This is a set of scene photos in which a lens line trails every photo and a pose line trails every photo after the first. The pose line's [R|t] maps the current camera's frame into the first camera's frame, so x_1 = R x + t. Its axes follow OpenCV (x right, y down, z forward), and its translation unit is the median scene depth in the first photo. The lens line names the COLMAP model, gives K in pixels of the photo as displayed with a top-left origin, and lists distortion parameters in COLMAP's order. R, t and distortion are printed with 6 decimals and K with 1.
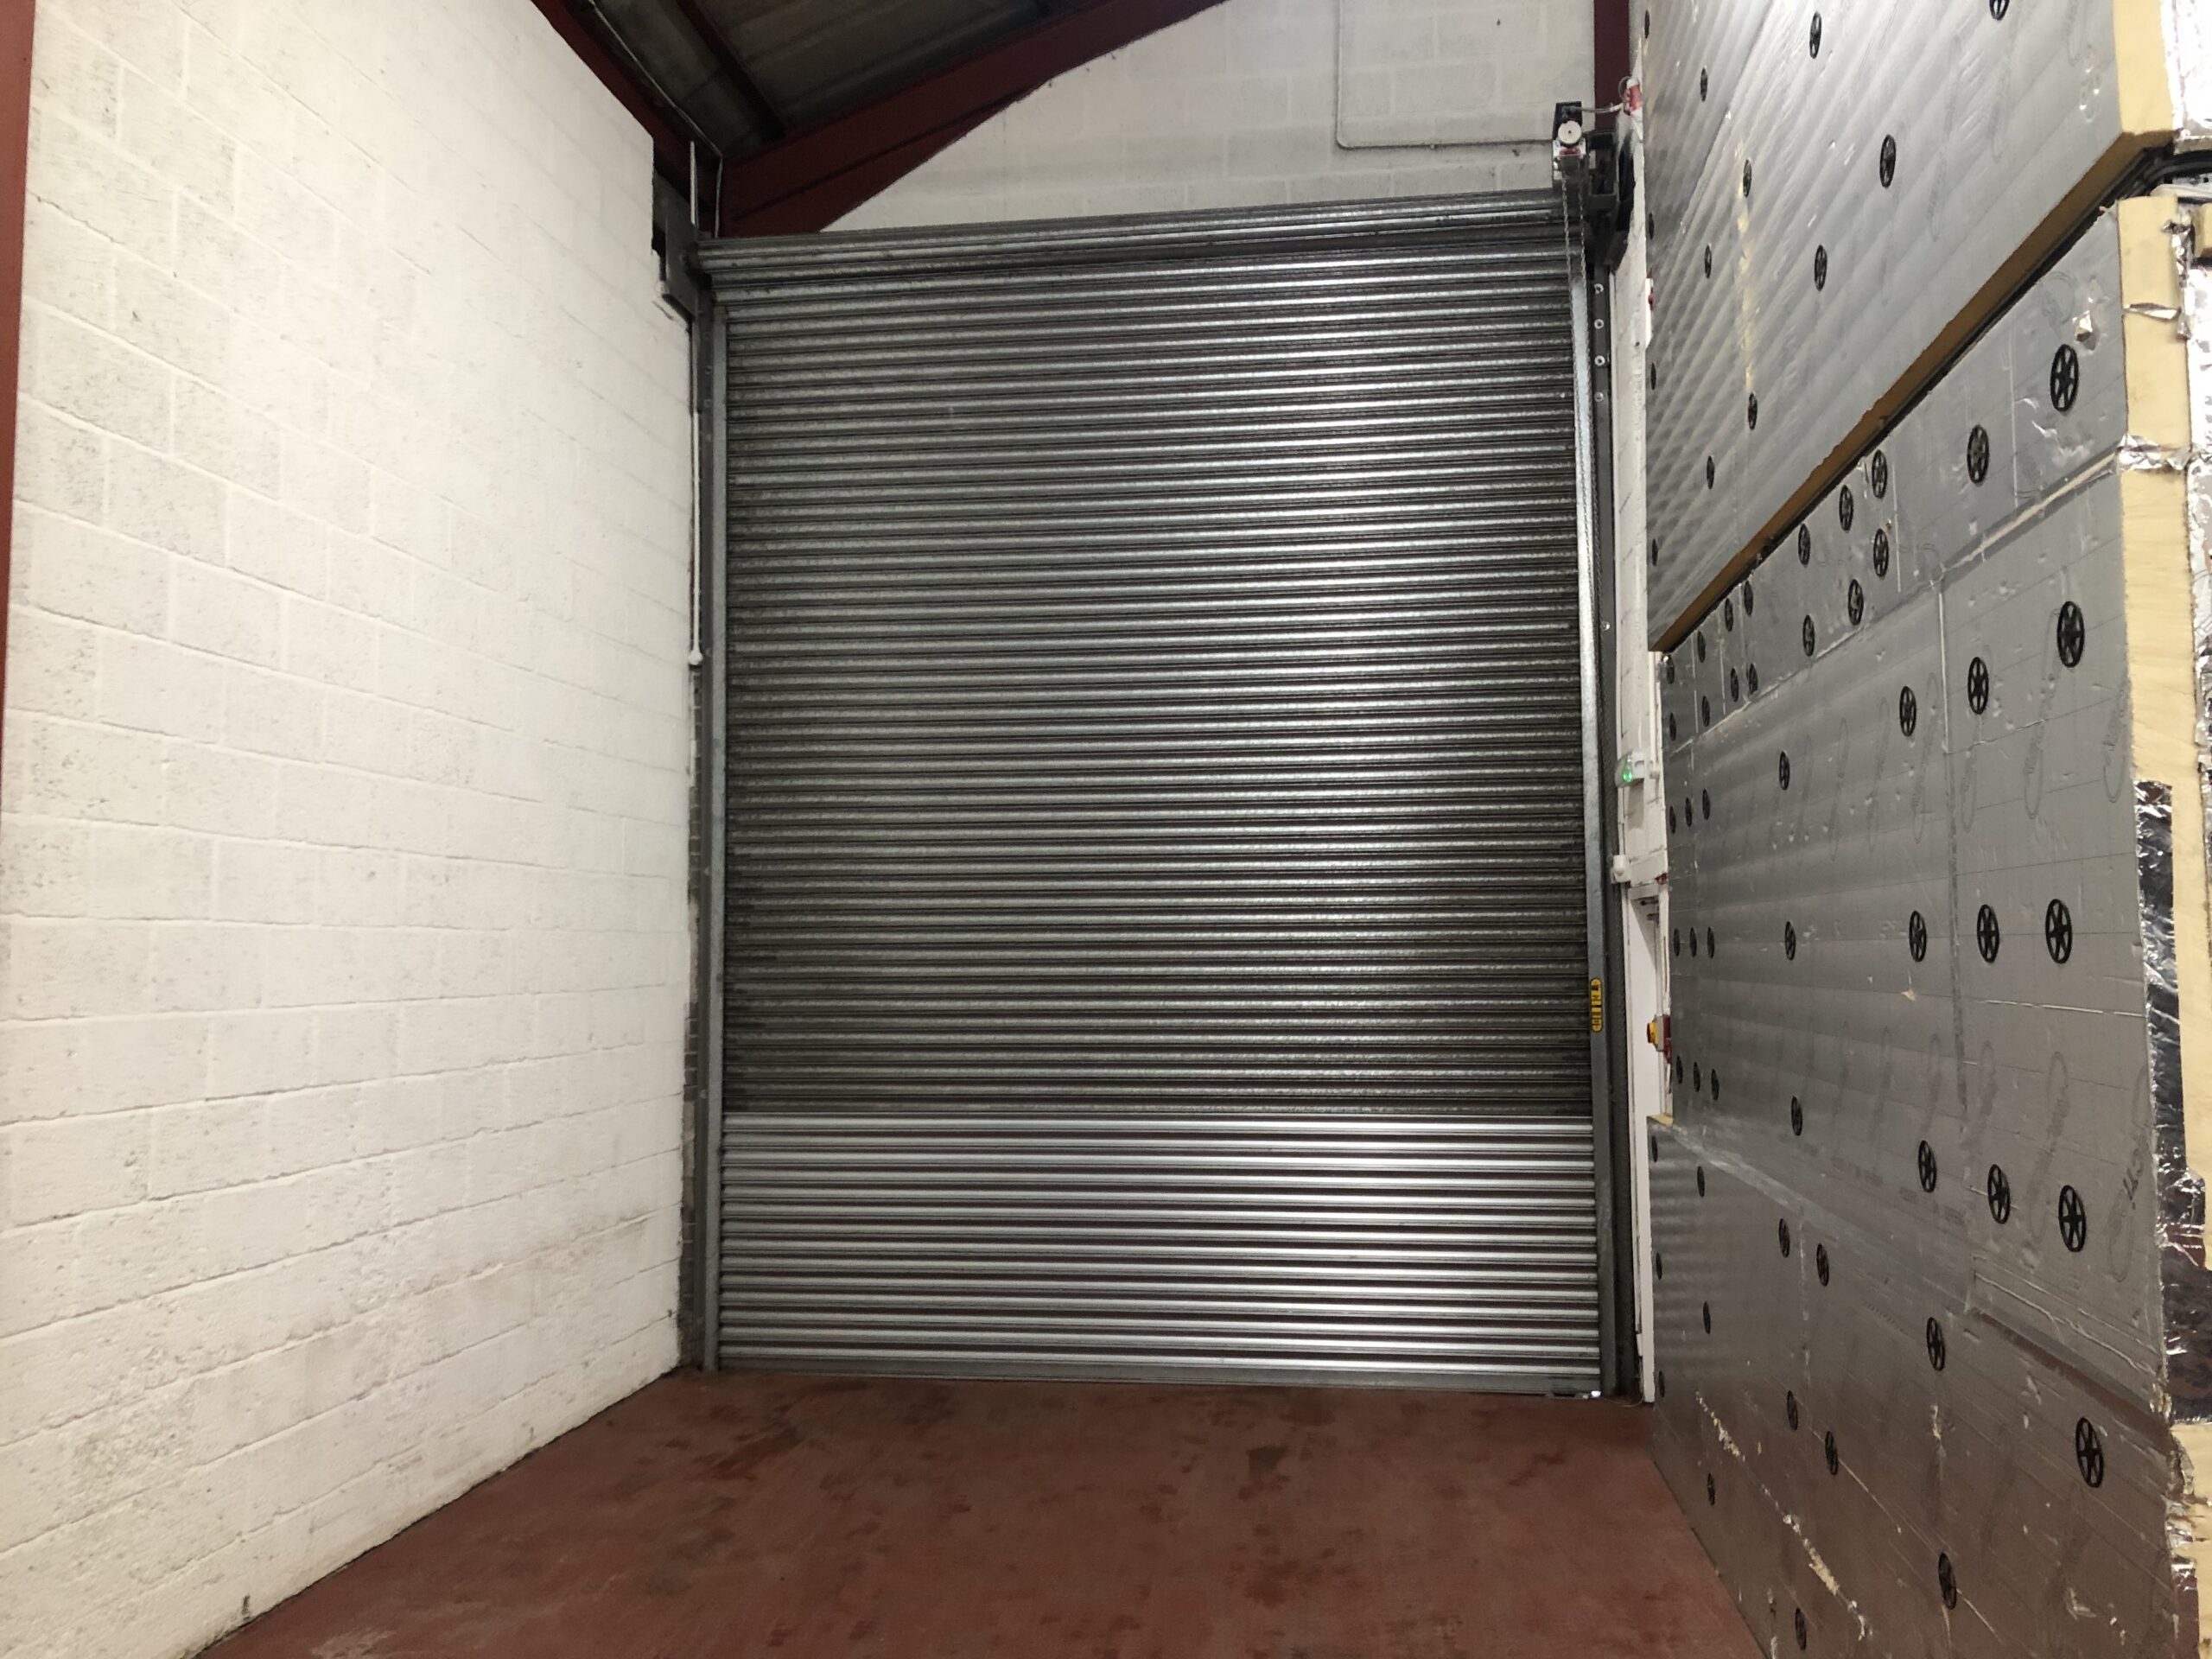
lens RADIAL K [[1823.7, 0, 1107.8], [0, 1823.7, 830.0], [0, 0, 1]] dist [0.040834, -0.045836]
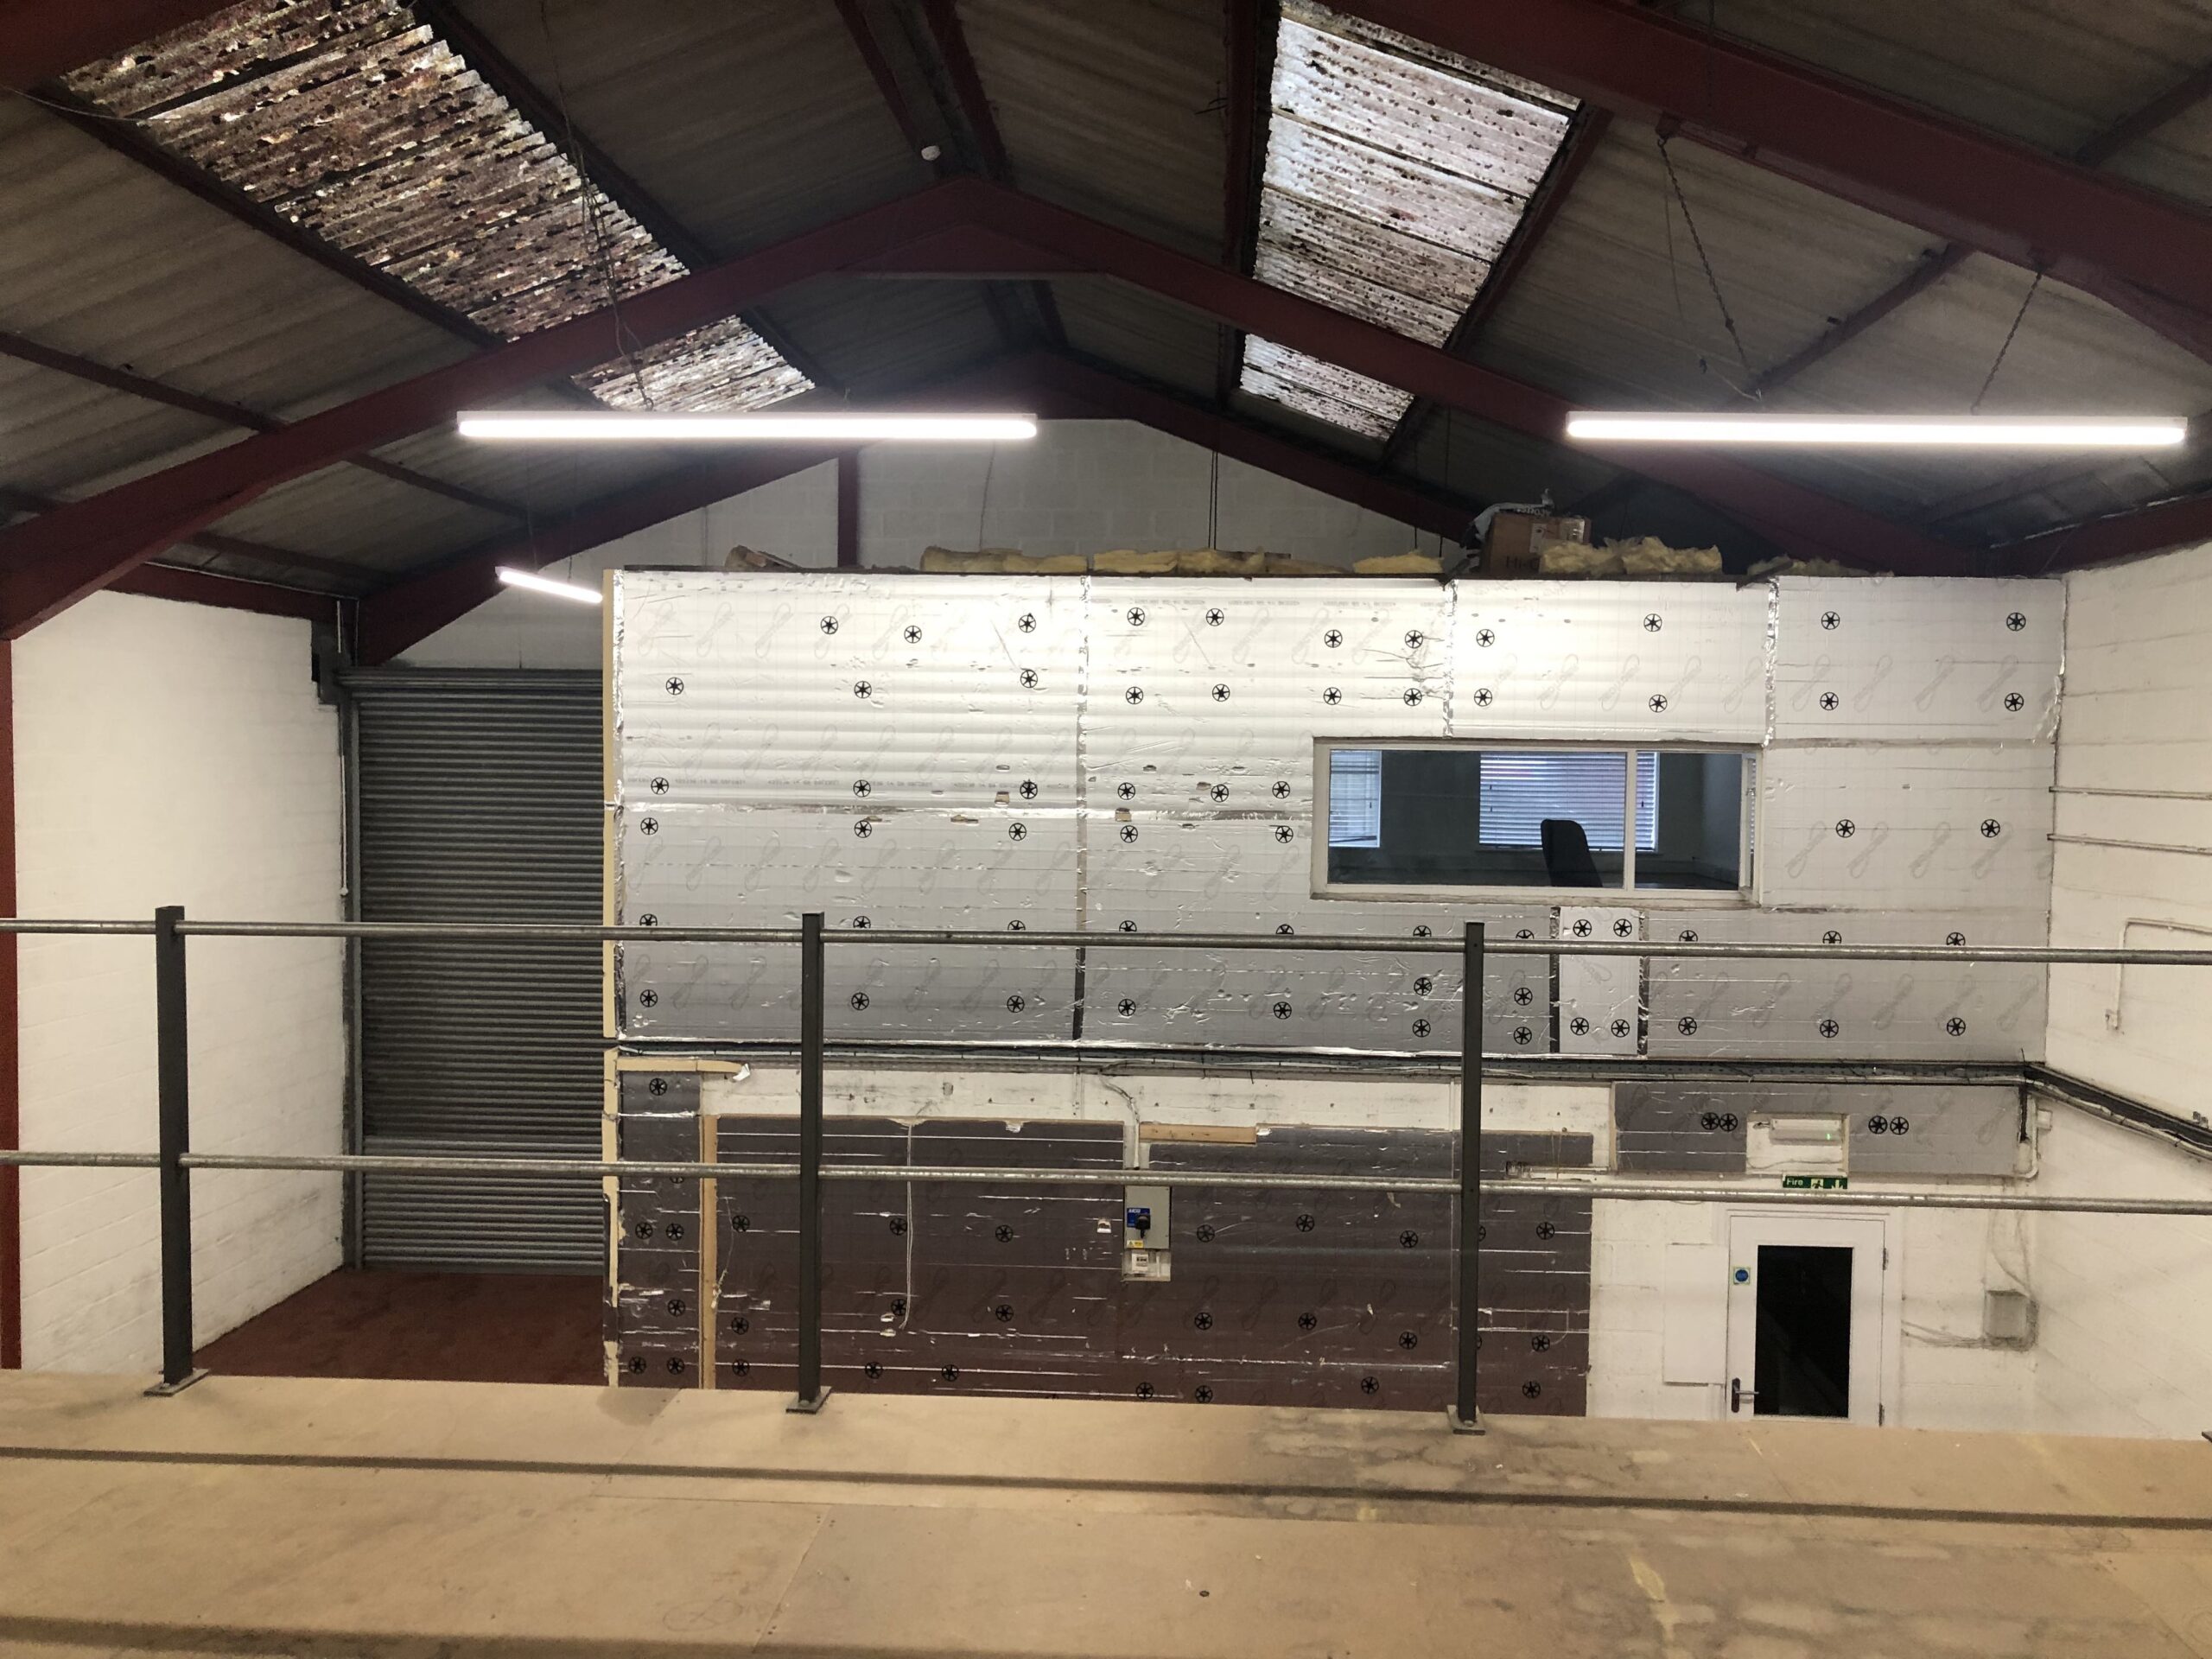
lens RADIAL K [[1823.7, 0, 1108.4], [0, 1823.7, 828.8], [0, 0, 1]] dist [0.040834, -0.045836]
pose [[0.996044, 0.012373, 0.087993, 0.381550], [-0.022076, 0.993668, 0.110168, -0.382830], [-0.086073, -0.111674, 0.990010, -0.896838]]
